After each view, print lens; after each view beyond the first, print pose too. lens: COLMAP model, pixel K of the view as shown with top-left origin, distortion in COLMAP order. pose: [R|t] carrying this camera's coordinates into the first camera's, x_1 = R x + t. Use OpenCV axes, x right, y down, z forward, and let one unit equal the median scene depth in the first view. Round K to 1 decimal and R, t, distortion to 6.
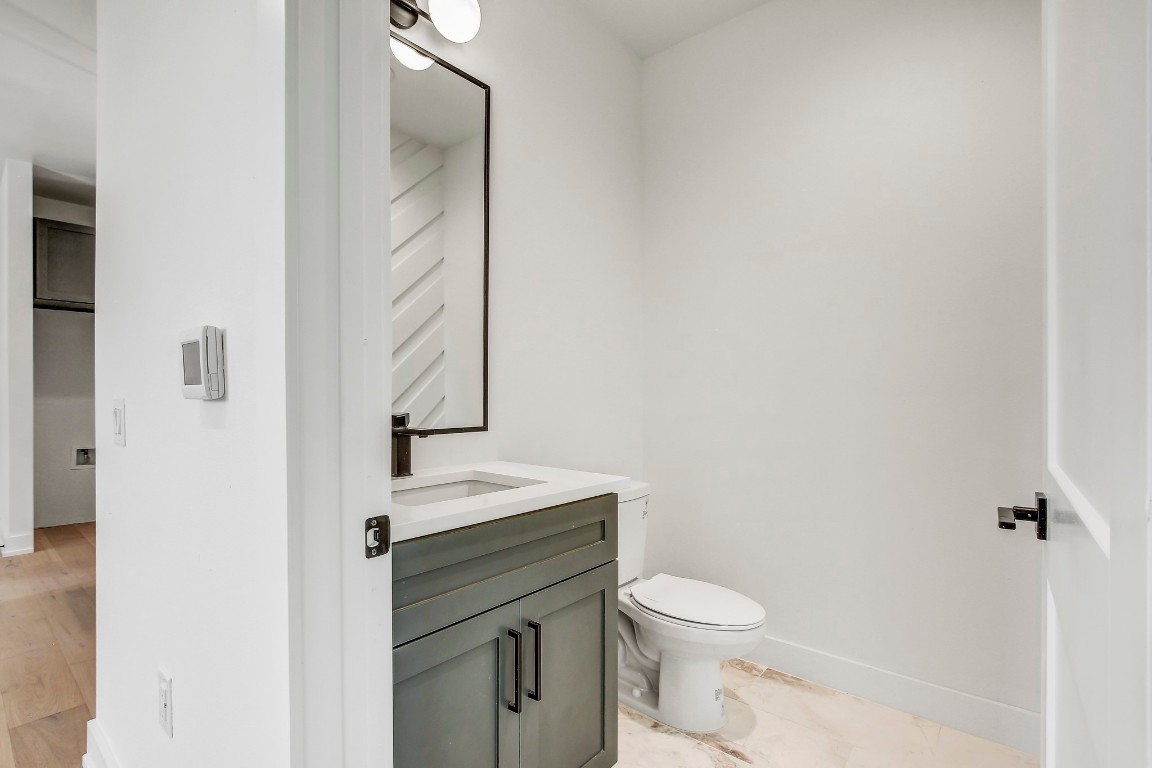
lens RADIAL K [[535.6, 0, 584.1], [0, 535.6, 396.0], [0, 0, 1]] dist [-0.019555, 0.004073]
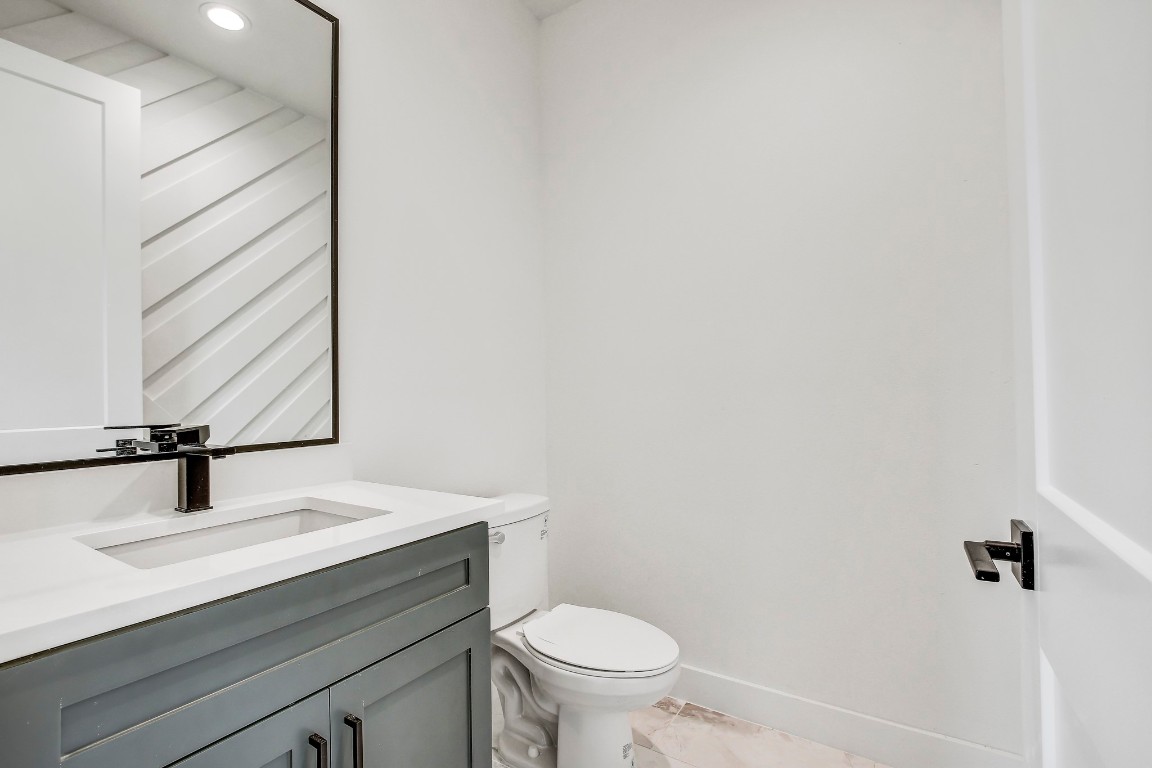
lens RADIAL K [[535.6, 0, 580.6], [0, 535.6, 388.3], [0, 0, 1]] dist [-0.019555, 0.004073]
pose [[0.992212, -0.016731, 0.123428, 0.092521], [0.018468, 0.999746, -0.012942, -0.000633], [-0.123180, 0.015120, 0.992269, 0.182636]]
